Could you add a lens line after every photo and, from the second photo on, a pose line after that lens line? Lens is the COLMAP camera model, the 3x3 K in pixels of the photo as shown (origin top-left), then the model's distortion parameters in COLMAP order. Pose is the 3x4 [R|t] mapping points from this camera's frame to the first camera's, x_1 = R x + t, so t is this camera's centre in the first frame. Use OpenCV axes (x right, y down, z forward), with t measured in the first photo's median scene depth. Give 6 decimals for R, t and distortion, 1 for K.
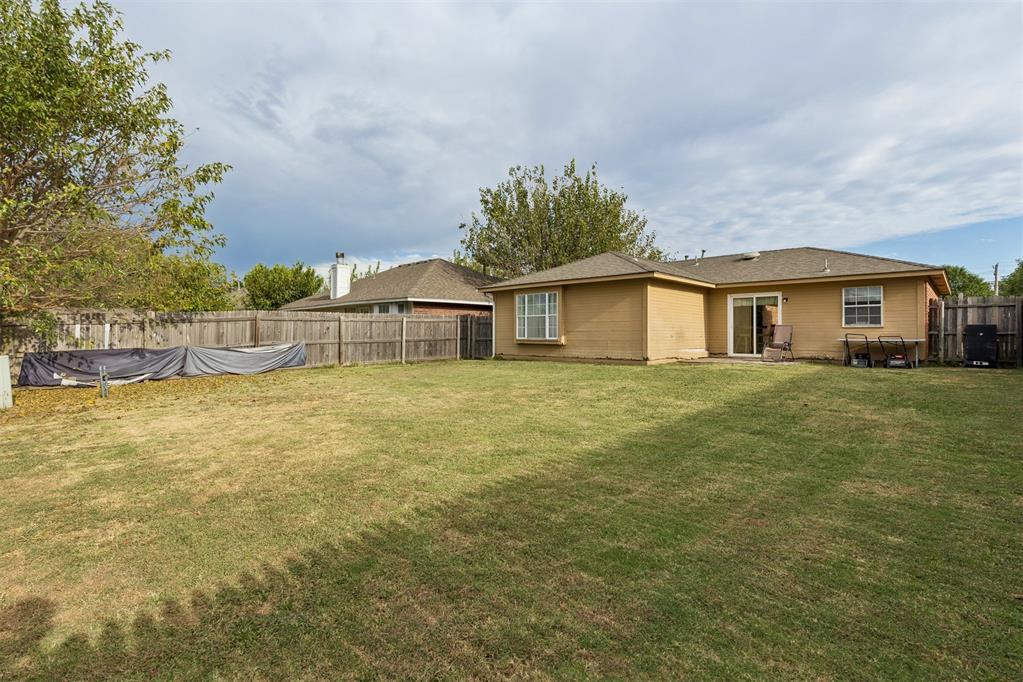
lens RADIAL K [[470.3, 0, 511.5], [0, 470.3, 335.2], [0, 0, 1]] dist [0.000538, -0.000190]
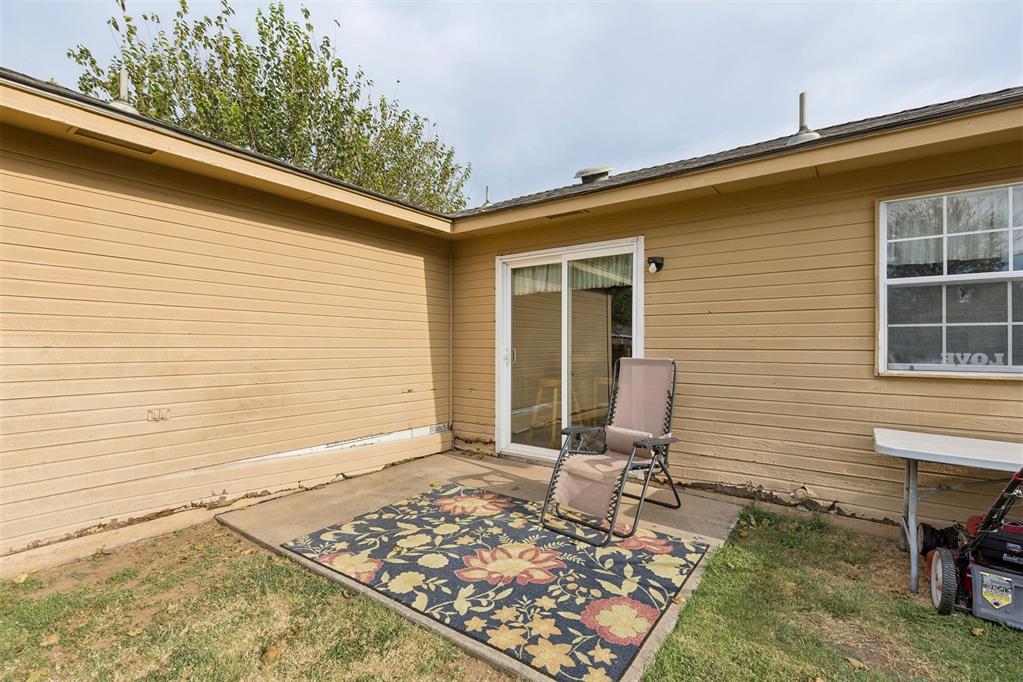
lens RADIAL K [[460.1, 0, 511.1], [0, 460.1, 344.9], [0, 0, 1]] dist [0.002103, 0.000047]
pose [[0.988383, -0.002352, 0.151964, 0.420295], [0.002313, 0.999997, 0.000433, -0.027131], [-0.151964, -0.000077, 0.988386, 0.686960]]
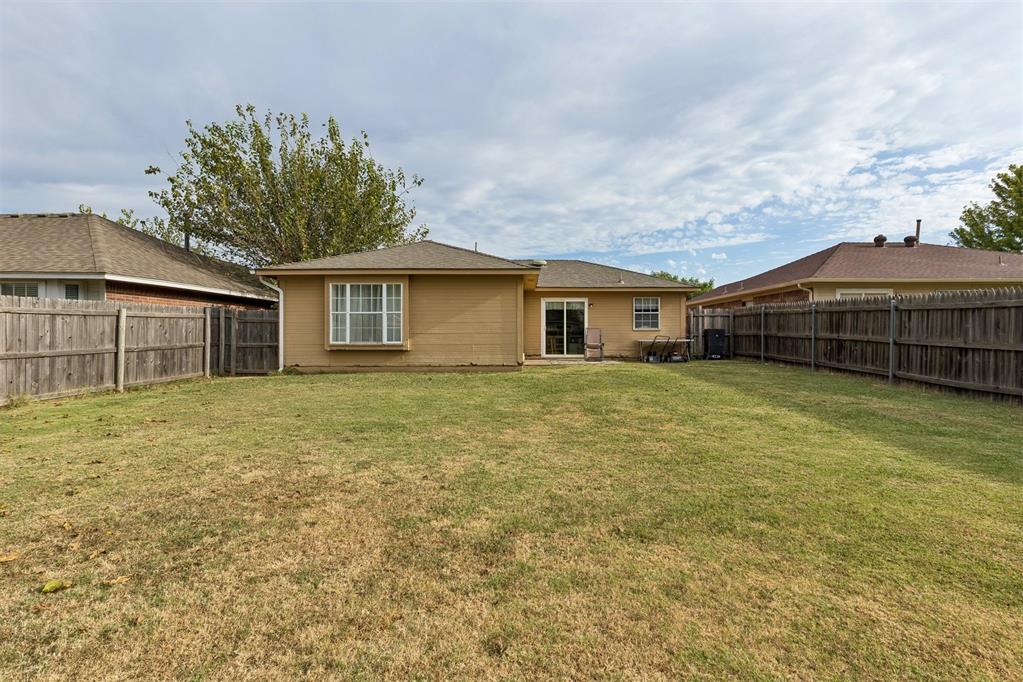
lens RADIAL K [[470.3, 0, 511.5], [0, 470.3, 335.2], [0, 0, 1]] dist [0.000538, -0.000190]
pose [[0.725041, -0.002624, 0.688701, -0.294106], [0.004733, 0.999988, -0.001174, -0.003484], [-0.688689, 0.004111, 0.725045, 0.295444]]
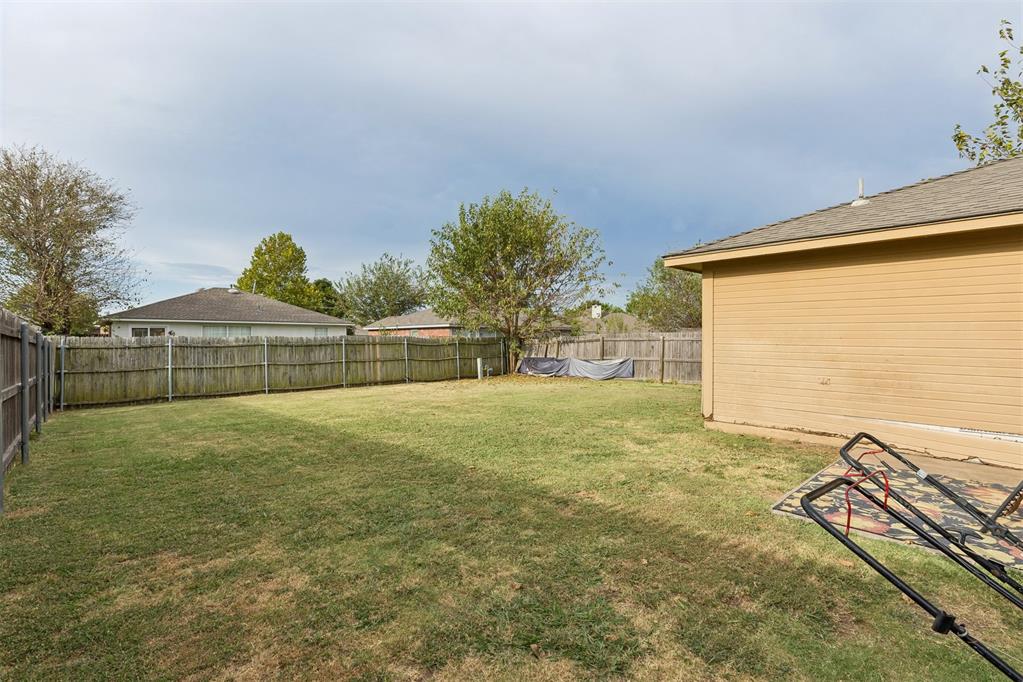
lens RADIAL K [[460.3, 0, 511.5], [0, 460.3, 341.0], [0, 0, 1]] dist [0.000925, -0.000070]
pose [[-0.031733, 0.003921, -0.999489, 0.681840], [-0.005947, 0.999974, 0.004112, -0.030012], [0.999479, 0.006074, -0.031709, 0.663699]]
